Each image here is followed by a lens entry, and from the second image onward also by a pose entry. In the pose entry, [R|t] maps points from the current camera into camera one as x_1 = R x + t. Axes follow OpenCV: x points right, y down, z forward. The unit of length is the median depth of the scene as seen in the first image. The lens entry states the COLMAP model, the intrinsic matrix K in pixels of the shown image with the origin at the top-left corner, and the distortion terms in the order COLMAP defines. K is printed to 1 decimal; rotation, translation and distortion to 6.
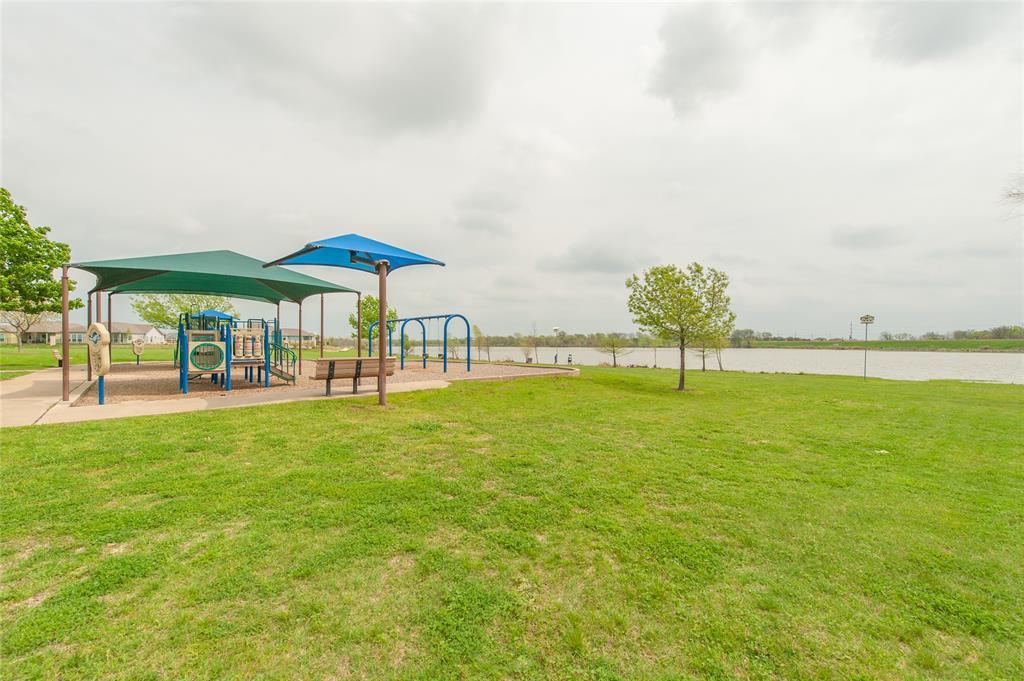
lens RADIAL K [[415.3, 0, 512.0], [0, 415.3, 340.5], [0, 0, 1]] dist [0.021352, 0.000009]
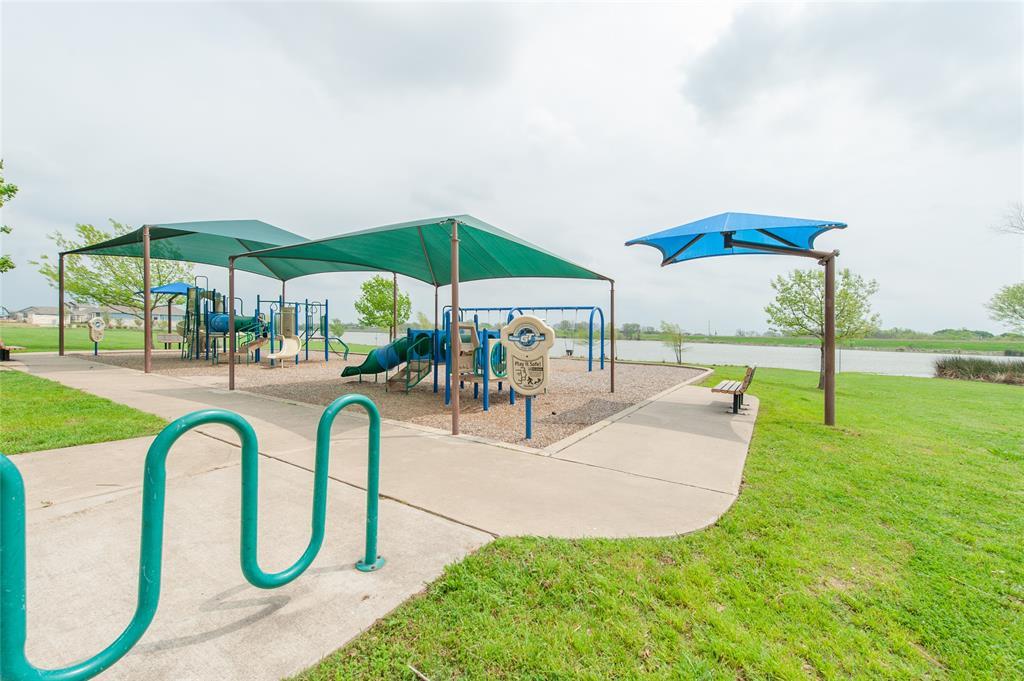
lens RADIAL K [[413.1, 0, 512.0], [0, 413.1, 340.5], [0, 0, 1]] dist [-0.000215, -0.000001]
pose [[0.967094, 0.020017, 0.253630, -0.380011], [-0.027397, 0.999297, 0.025596, -0.005758], [-0.252939, -0.031703, 0.966963, 0.124271]]
